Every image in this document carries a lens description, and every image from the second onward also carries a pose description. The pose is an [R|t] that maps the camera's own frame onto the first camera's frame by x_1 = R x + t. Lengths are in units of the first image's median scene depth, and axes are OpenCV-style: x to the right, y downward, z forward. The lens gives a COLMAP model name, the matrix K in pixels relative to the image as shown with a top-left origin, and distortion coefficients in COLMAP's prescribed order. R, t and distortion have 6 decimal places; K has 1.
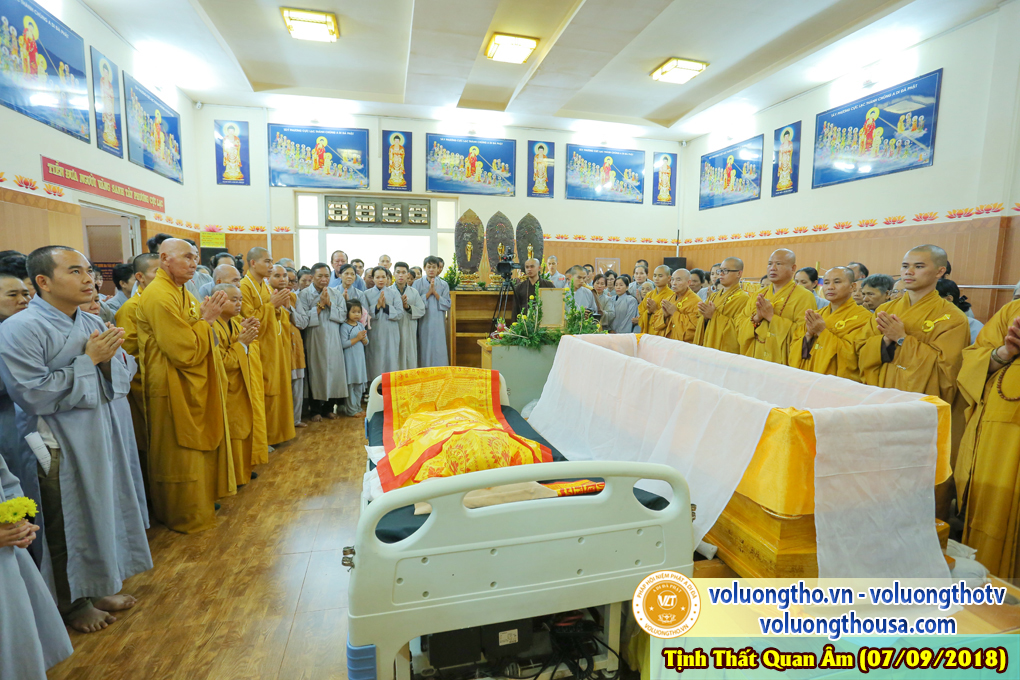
lens RADIAL K [[498.9, 0, 507.2], [0, 498.9, 339.8], [0, 0, 1]] dist [-0.064887, 0.025843]
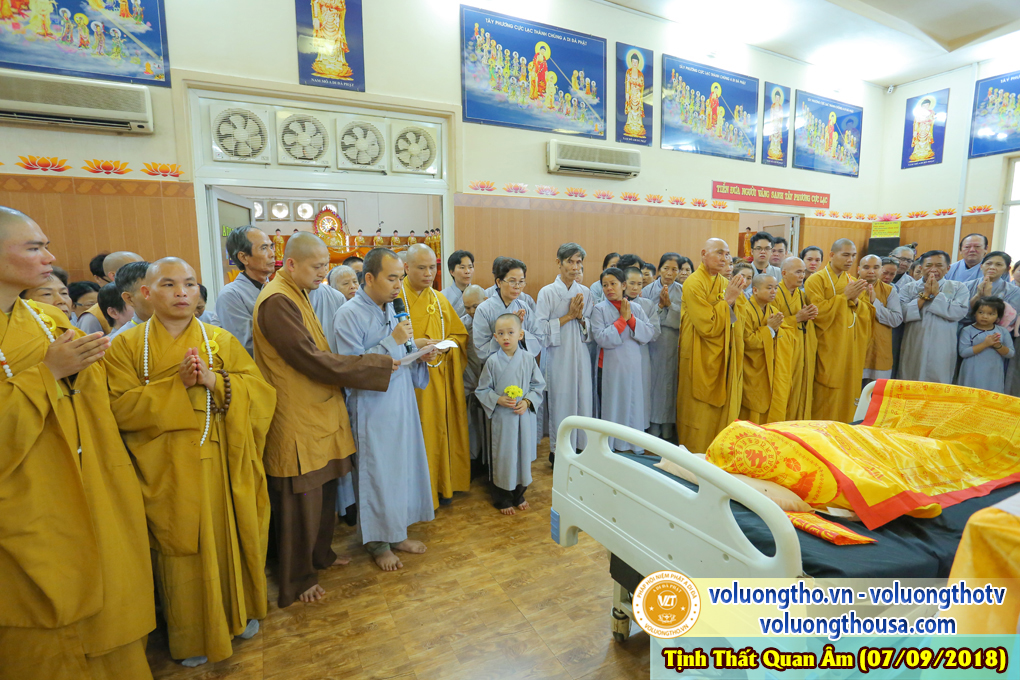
lens RADIAL K [[498.9, 0, 509.1], [0, 498.9, 341.6], [0, 0, 1]] dist [-0.064887, 0.025843]
pose [[0.232864, 0.127715, -0.964087, 0.236635], [-0.107900, 0.988612, 0.104902, -0.009021], [0.966505, 0.079597, 0.243992, 0.096206]]
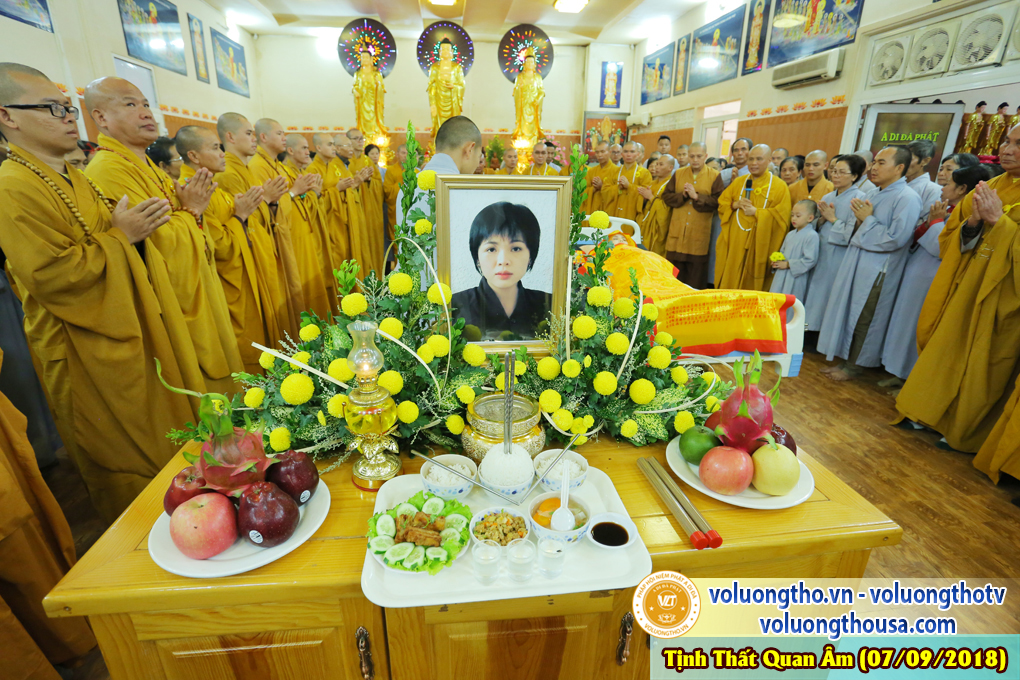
lens RADIAL K [[498.9, 0, 507.9], [0, 498.9, 337.9], [0, 0, 1]] dist [-0.064887, 0.025843]
pose [[-0.993348, -0.062739, 0.096563, 0.017550], [-0.013198, 0.895052, 0.445766, -0.129519], [-0.114396, 0.441526, -0.889926, 1.161152]]
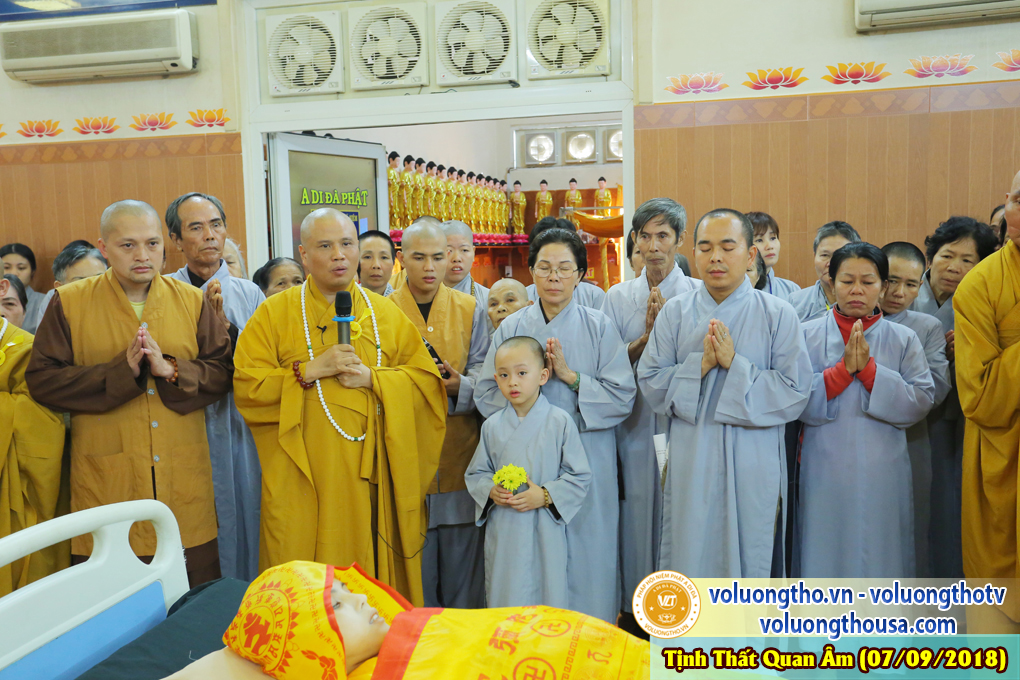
lens RADIAL K [[983.8, 0, 501.3], [0, 983.8, 340.6], [0, 0, 1]] dist [0.047198, 0.000000]
pose [[-0.461250, 0.078372, -0.883802, 0.213501], [-0.090951, 0.986668, 0.134961, -0.068764], [0.882597, 0.142634, -0.447972, 0.571425]]
